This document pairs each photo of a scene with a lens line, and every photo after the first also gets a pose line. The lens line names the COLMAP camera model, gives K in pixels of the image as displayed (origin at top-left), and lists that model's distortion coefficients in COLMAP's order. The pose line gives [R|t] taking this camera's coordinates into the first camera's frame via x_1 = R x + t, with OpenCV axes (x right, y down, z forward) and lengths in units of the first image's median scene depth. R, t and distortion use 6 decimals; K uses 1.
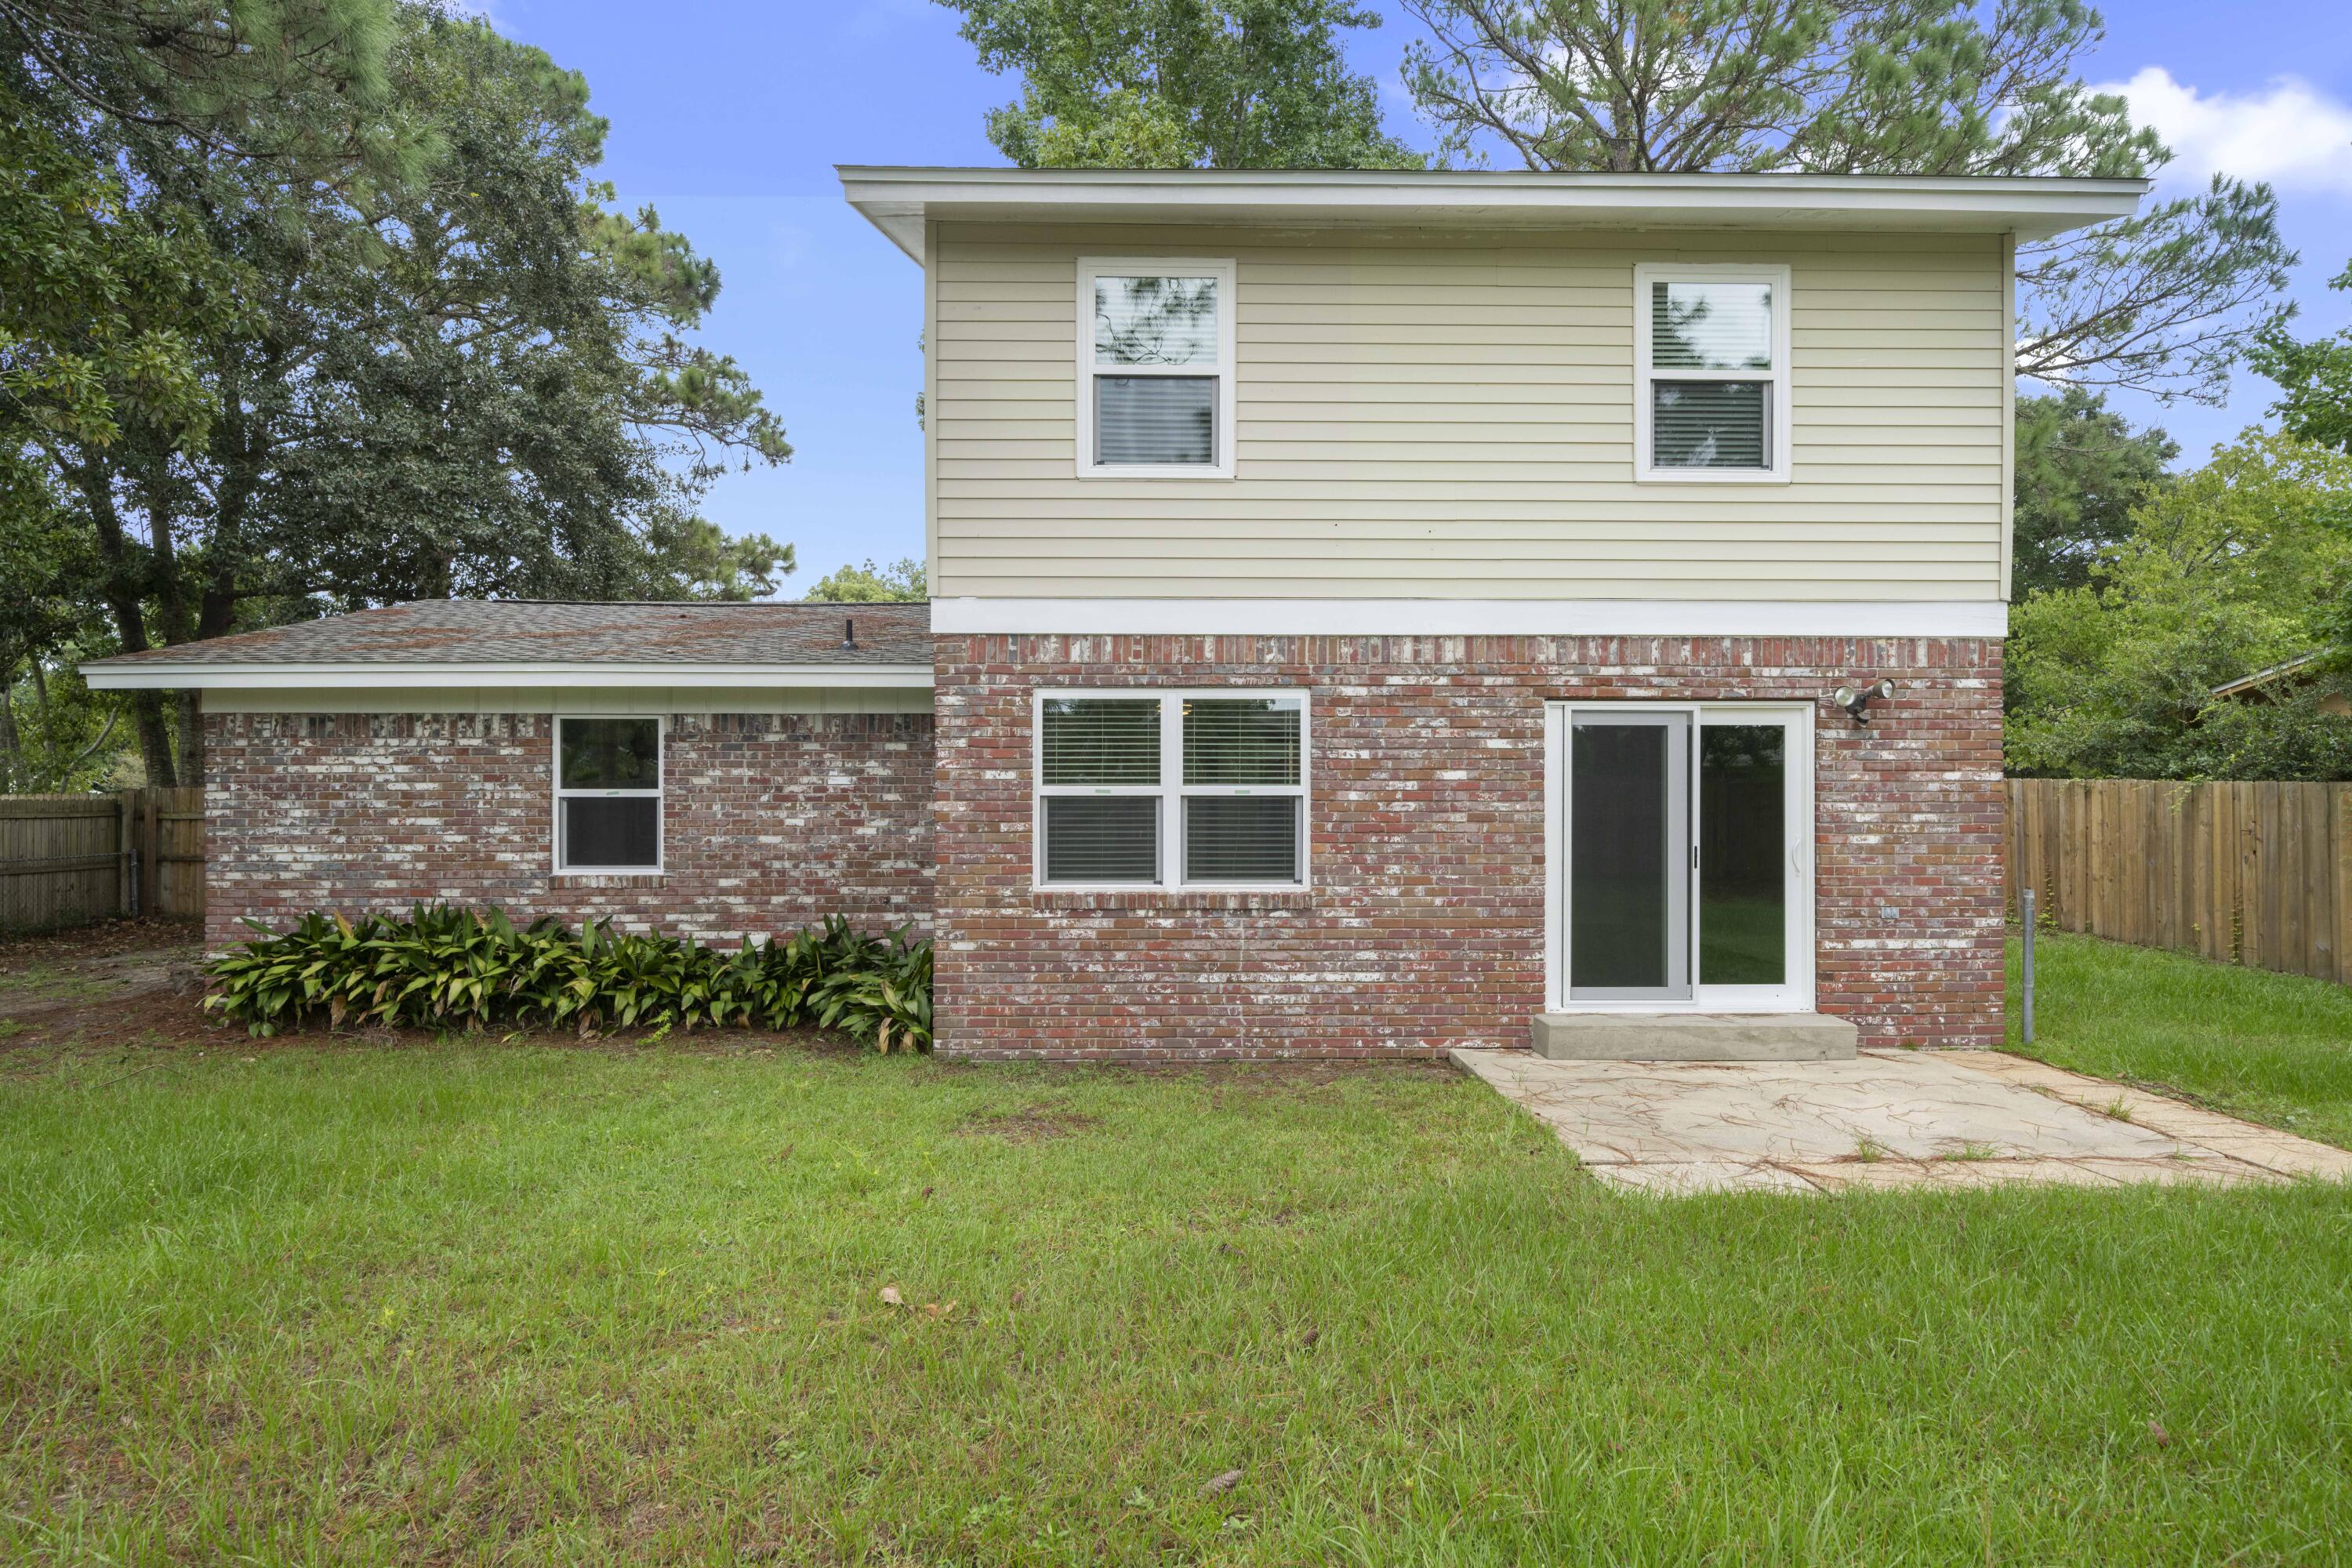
lens RADIAL K [[1357.3, 0, 1170.7], [0, 1357.3, 788.6], [0, 0, 1]] dist [0.001152, -0.001599]
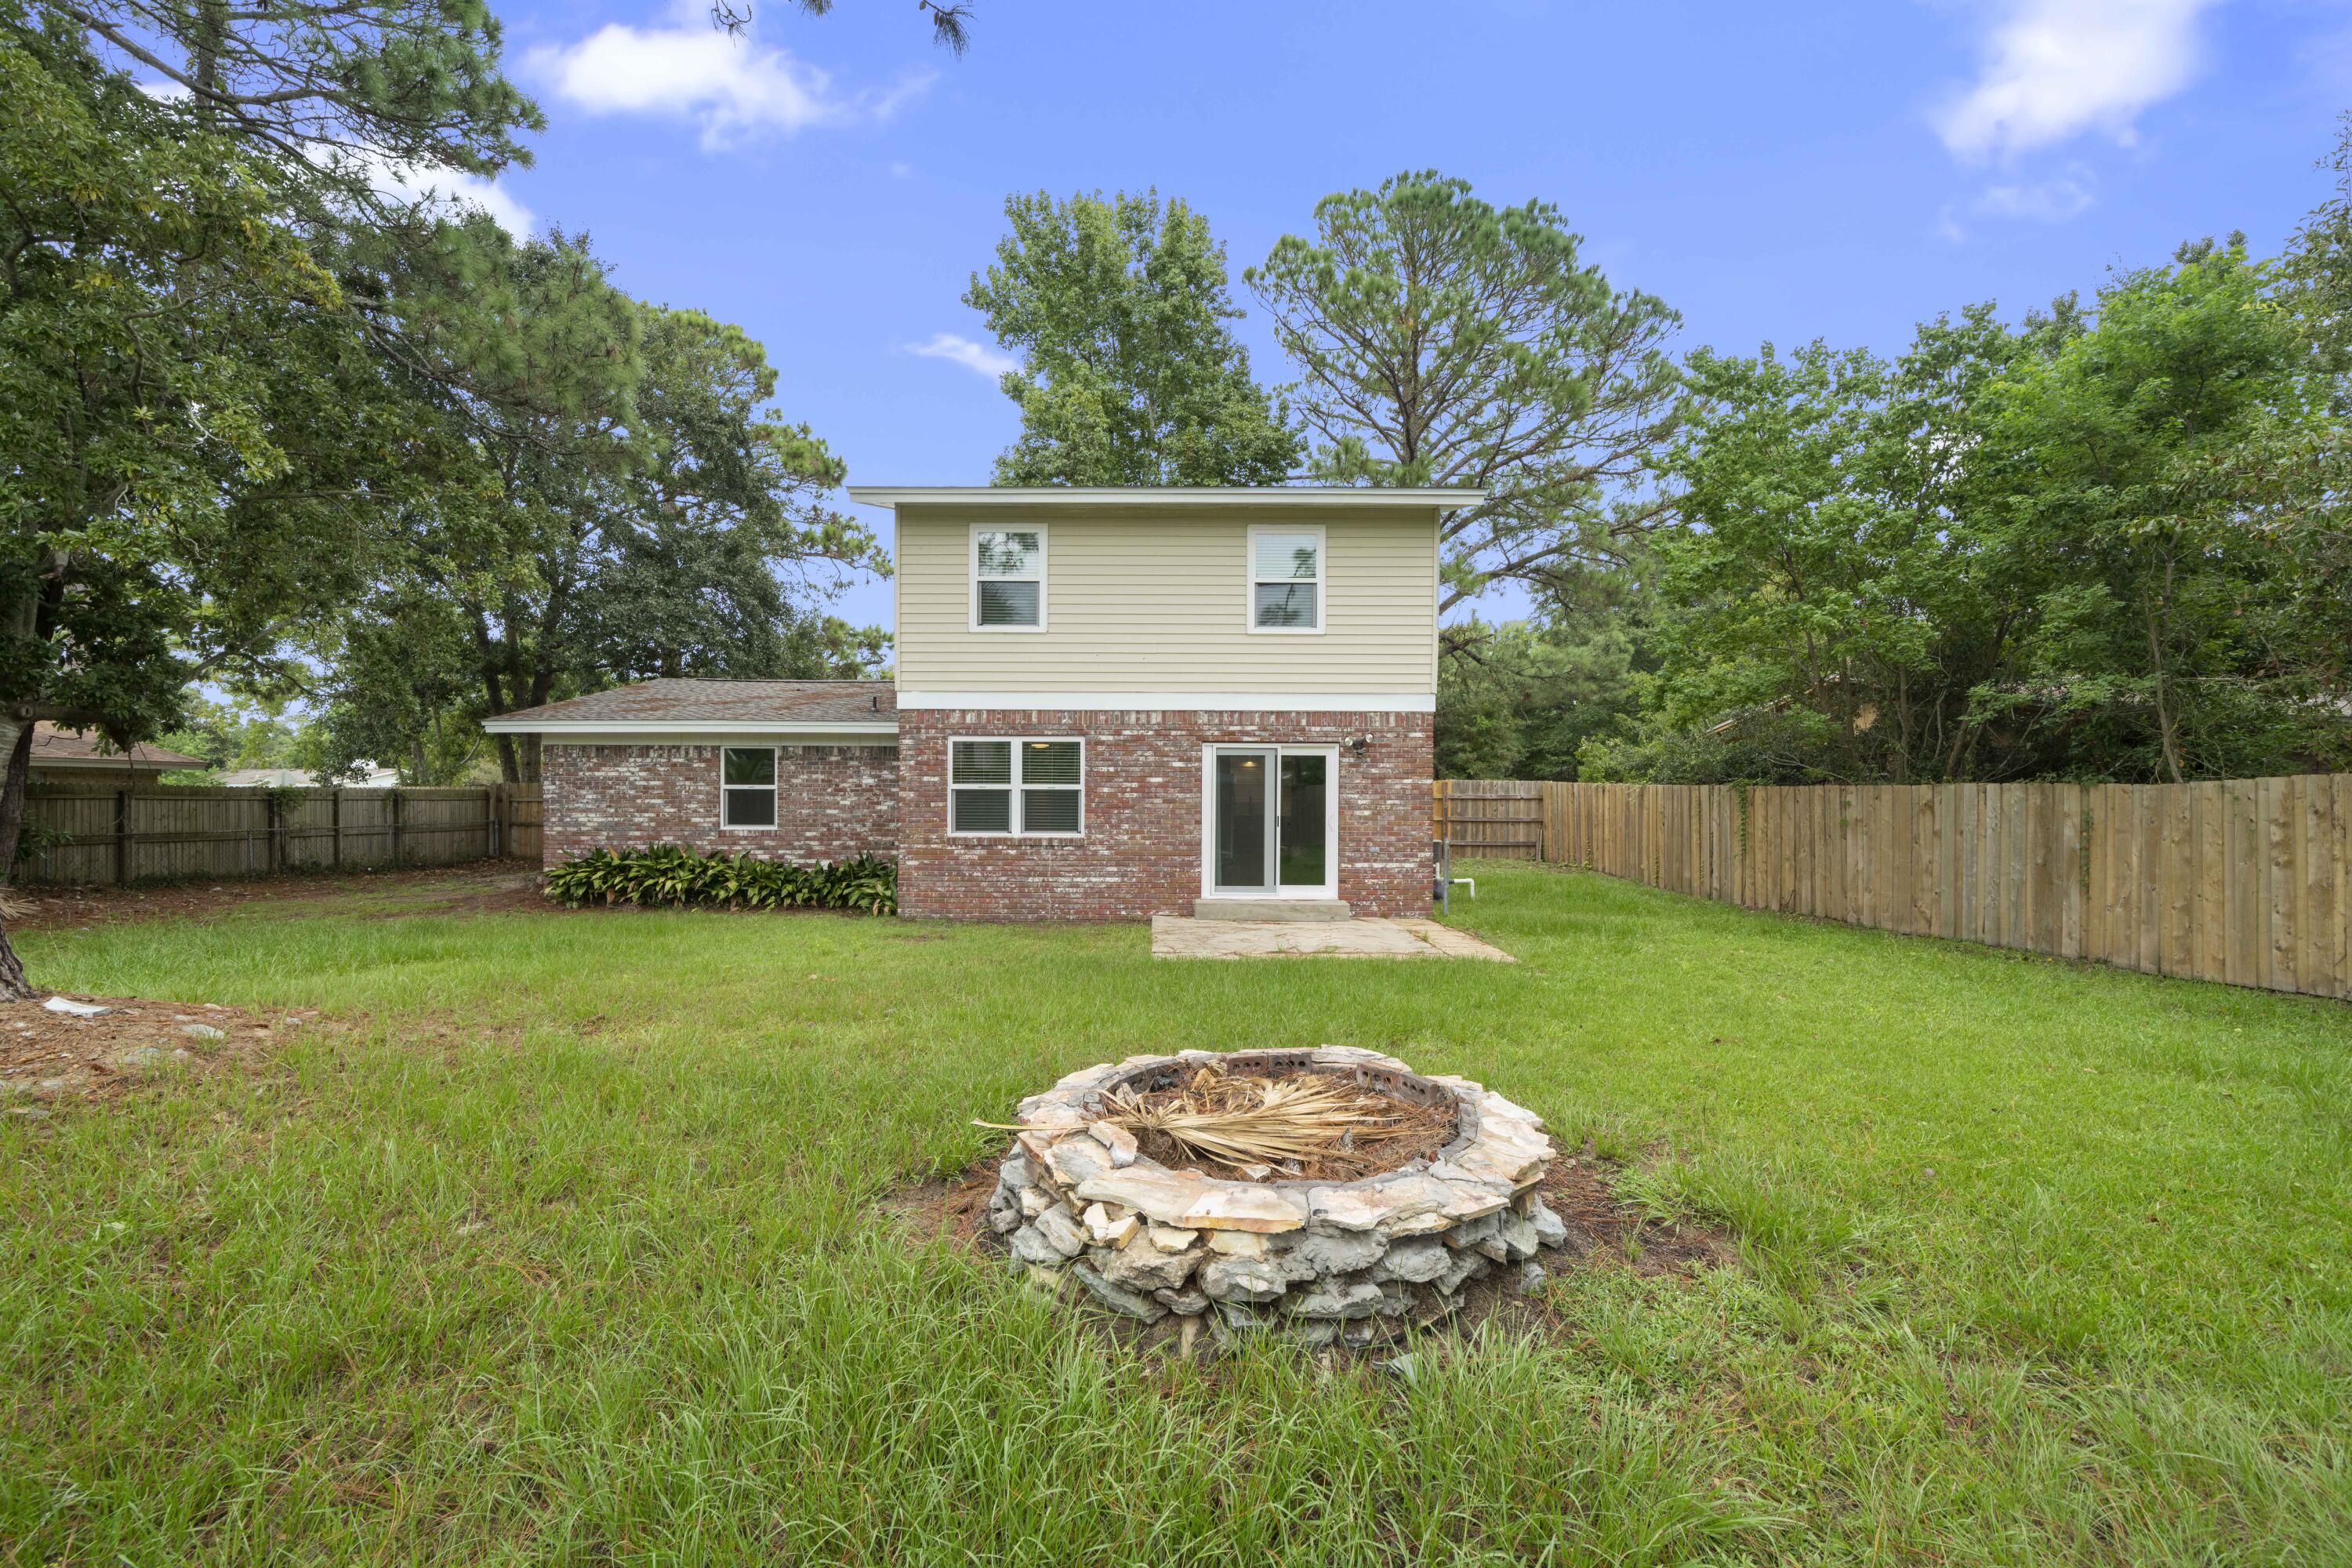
lens RADIAL K [[974.2, 0, 1178.0], [0, 974.2, 792.5], [0, 0, 1]] dist [-0.004019, 0.001052]
pose [[0.999697, 0.004726, -0.024166, 0.273449], [-0.004603, 0.999976, 0.005138, 0.001443], [0.024189, -0.005025, 0.999695, -0.438670]]
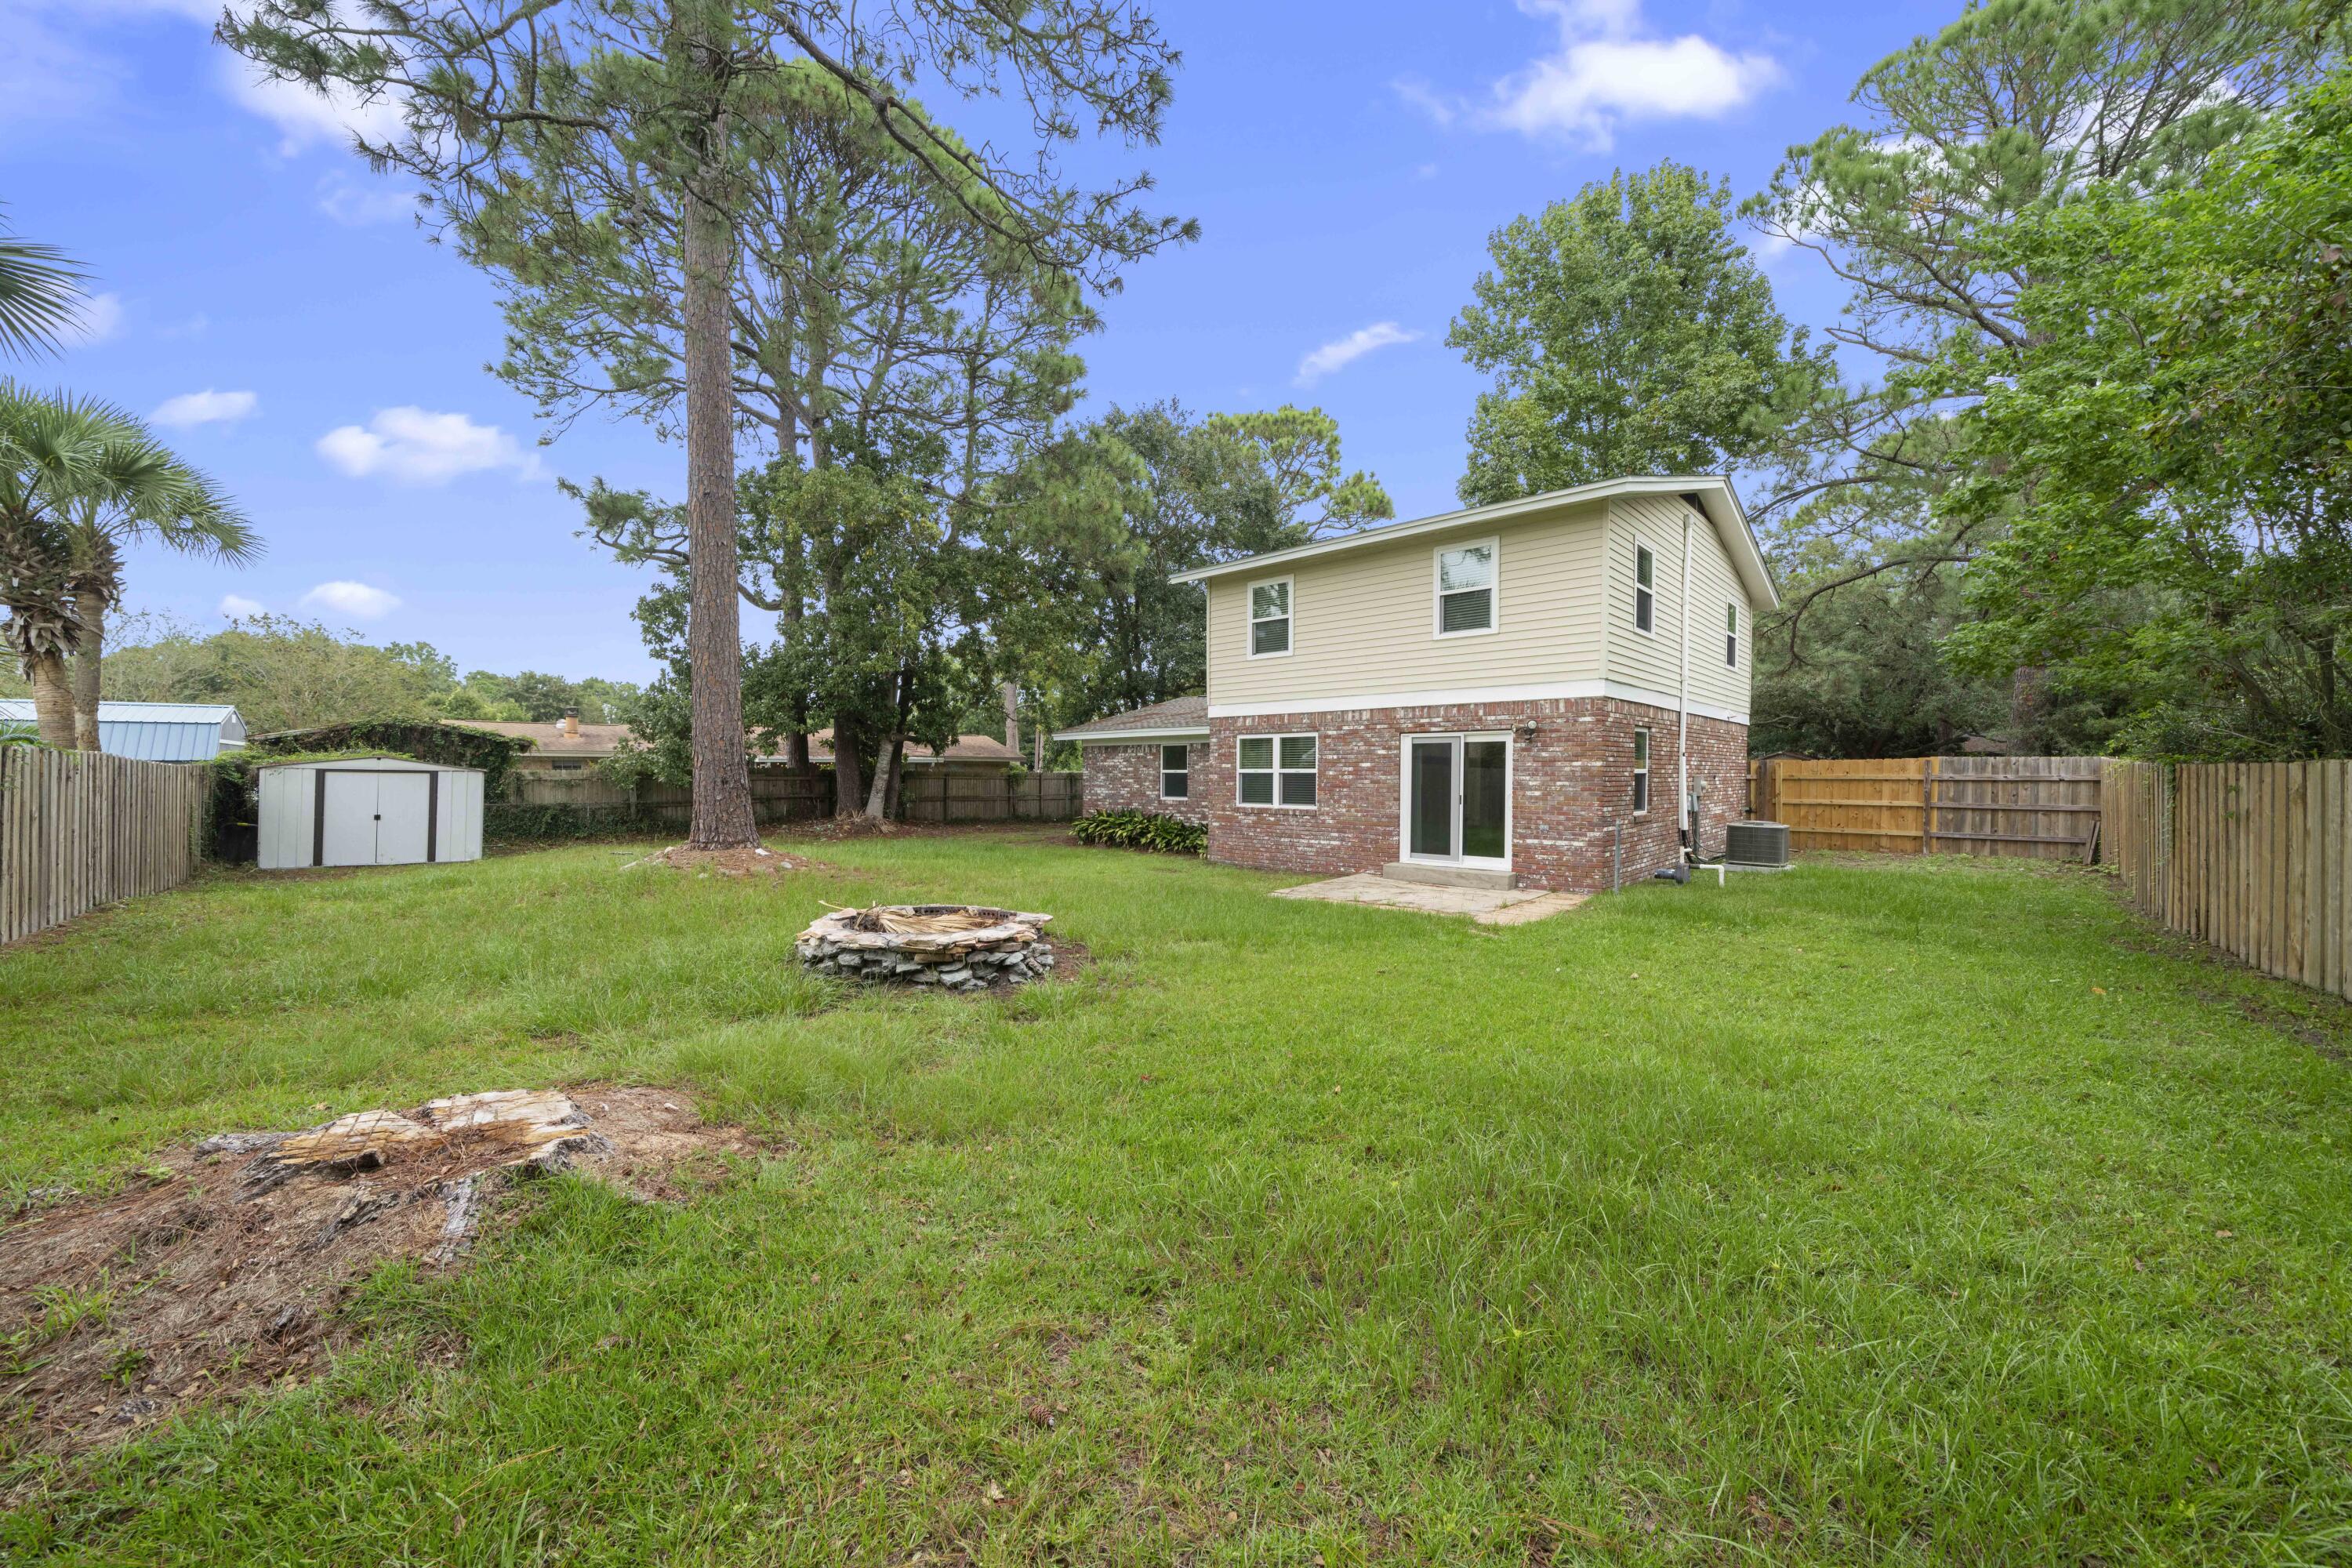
lens RADIAL K [[873.5, 0, 1167.4], [0, 873.5, 787.0], [0, 0, 1]] dist [-0.001459, -0.000077]
pose [[0.707980, 0.013114, -0.706110, 1.080634], [0.002240, 0.999781, 0.020814, -0.003171], [0.706229, -0.016317, 0.707796, -0.401993]]
